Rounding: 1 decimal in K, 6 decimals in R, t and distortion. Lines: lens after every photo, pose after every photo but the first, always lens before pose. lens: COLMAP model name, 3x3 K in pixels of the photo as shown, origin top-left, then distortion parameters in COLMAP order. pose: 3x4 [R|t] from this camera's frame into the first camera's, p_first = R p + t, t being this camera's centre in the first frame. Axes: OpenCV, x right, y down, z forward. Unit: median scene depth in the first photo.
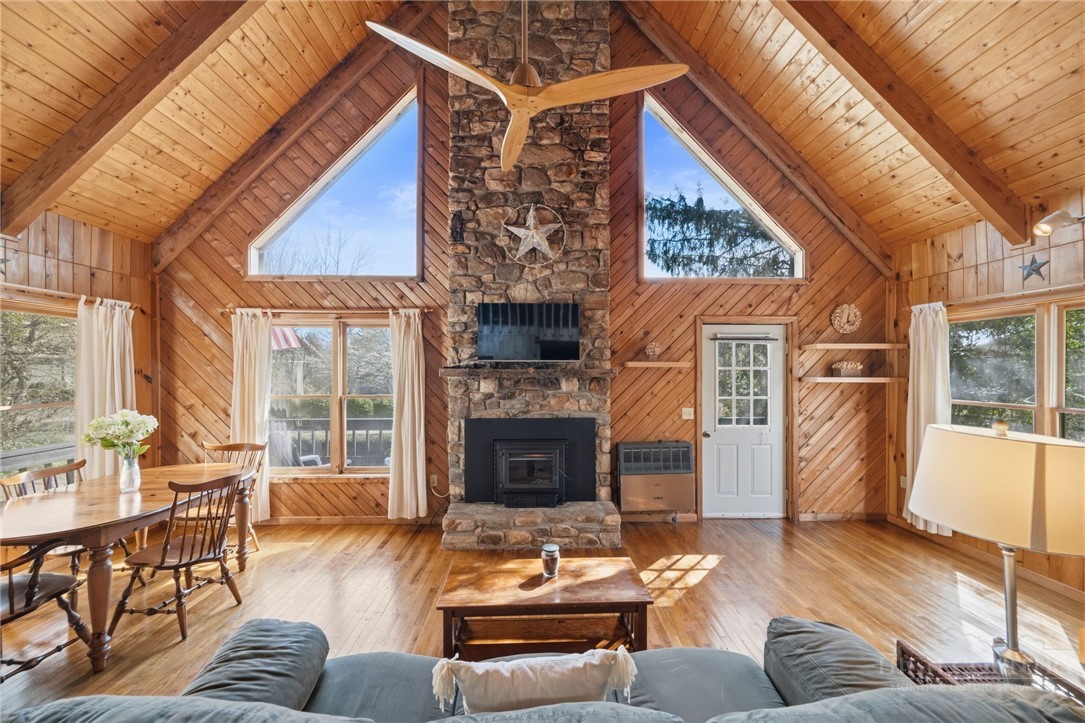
lens RADIAL K [[428.5, 0, 542.5], [0, 428.5, 361.5], [0, 0, 1]] dist [-0.000953, 0.000256]
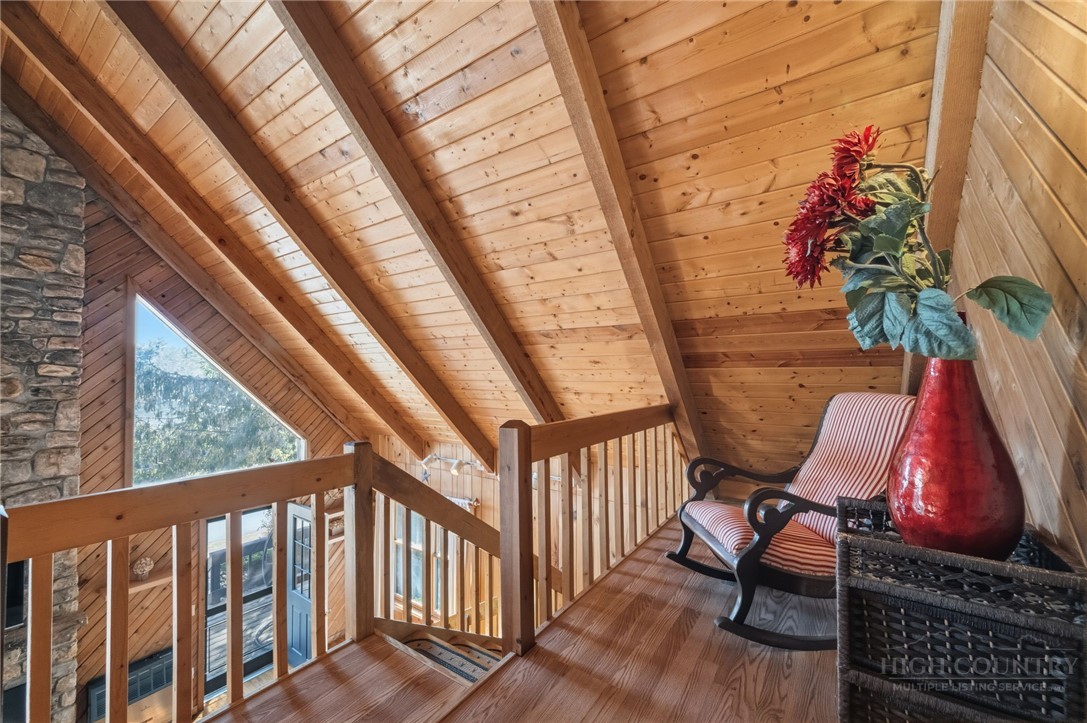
lens RADIAL K [[429.2, 0, 543.5], [0, 429.2, 361.5], [0, 0, 1]] dist [-0.000953, 0.000256]
pose [[0.590912, 0.014253, 0.806610, 0.002477], [-0.004169, 0.999885, -0.014614, -0.488053], [-0.806725, 0.005273, 0.590903, -0.318829]]
